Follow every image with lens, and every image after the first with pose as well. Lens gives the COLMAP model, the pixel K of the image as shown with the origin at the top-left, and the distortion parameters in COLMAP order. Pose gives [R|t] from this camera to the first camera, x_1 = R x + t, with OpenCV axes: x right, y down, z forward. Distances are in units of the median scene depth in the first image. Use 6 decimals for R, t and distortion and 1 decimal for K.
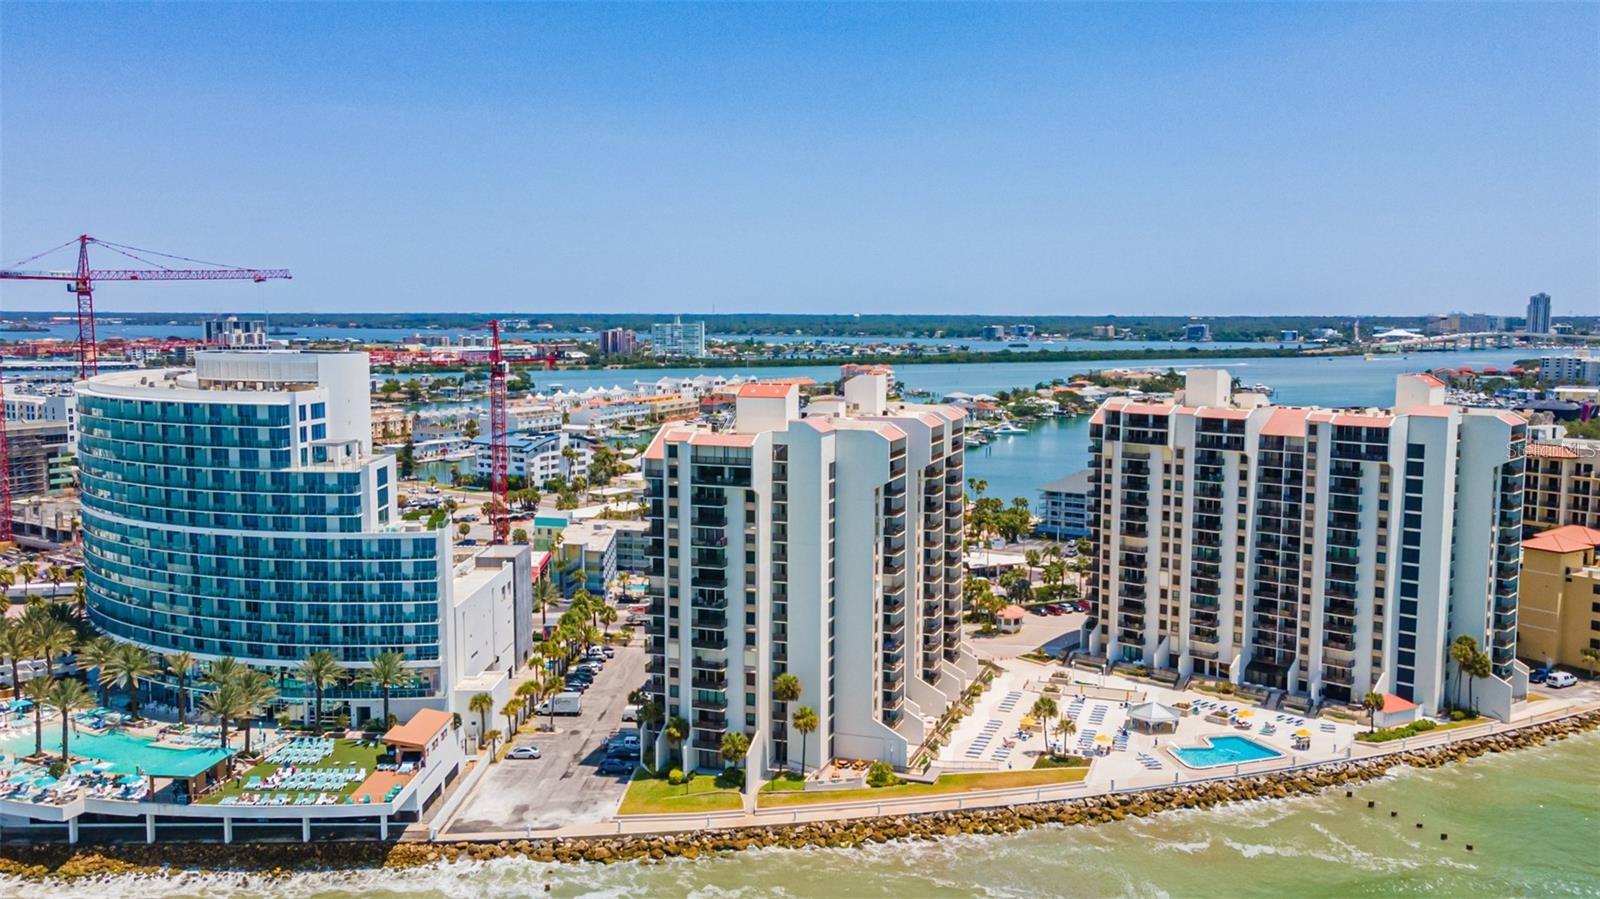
lens RADIAL K [[1298.2, 0, 800.0], [0, 1298.2, 449.5], [0, 0, 1]] dist [-0.005722, 0.060226]
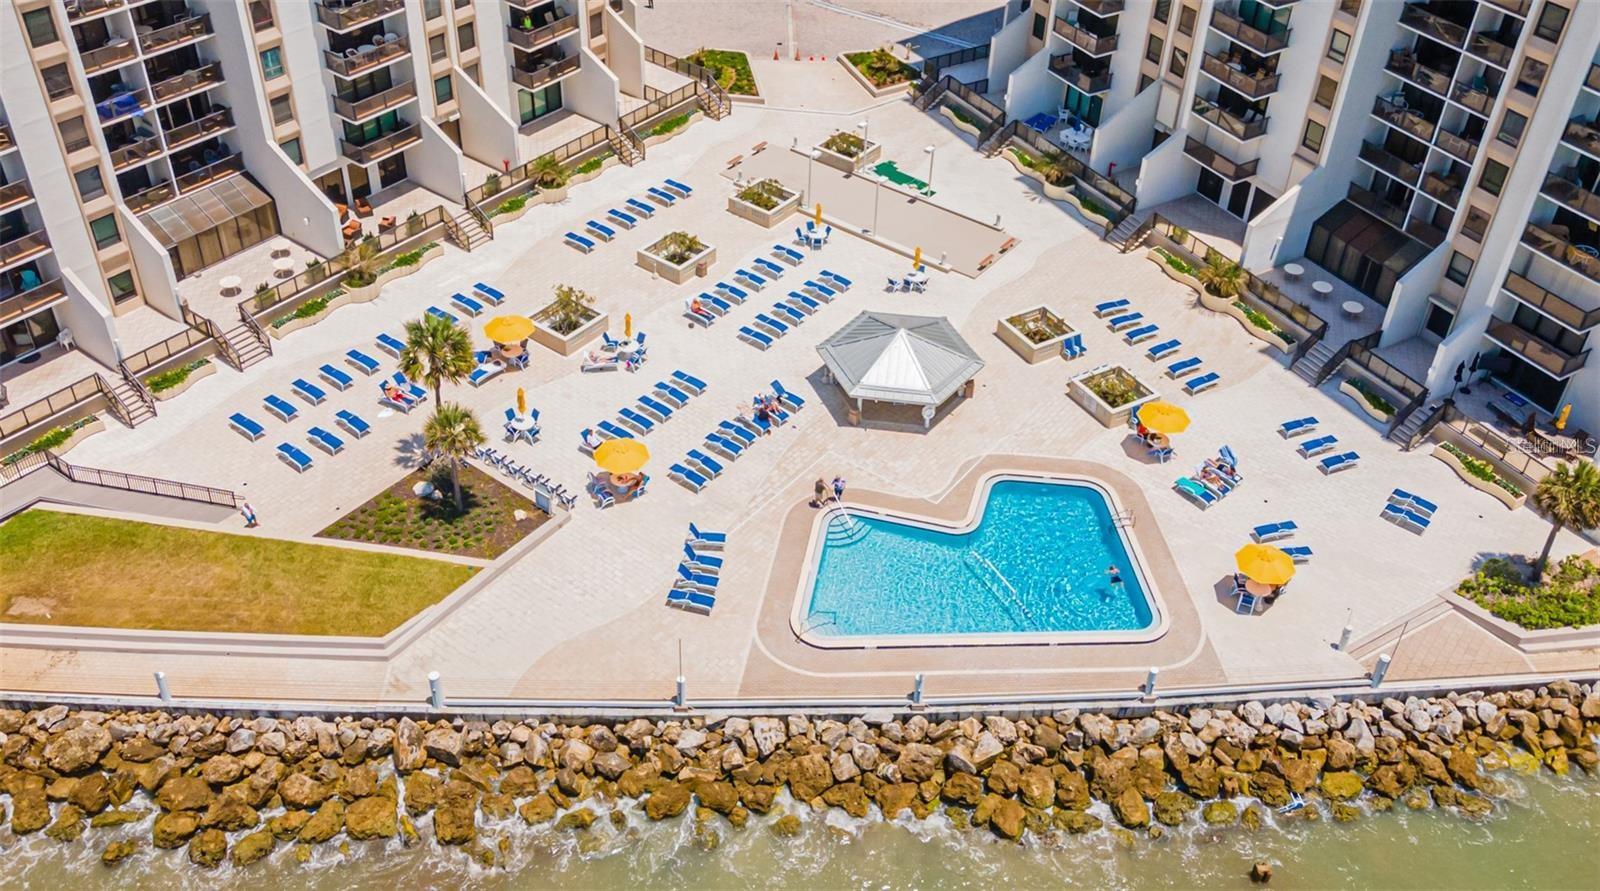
lens RADIAL K [[1429.1, 0, 818.4], [0, 1429.1, 383.5], [0, 0, 1]] dist [0.043858, -0.000115]
pose [[0.959821, 0.198605, -0.198239, 0.309841], [-0.070620, 0.854677, 0.514334, 0.014746], [0.271580, -0.479670, 0.834363, 0.636726]]
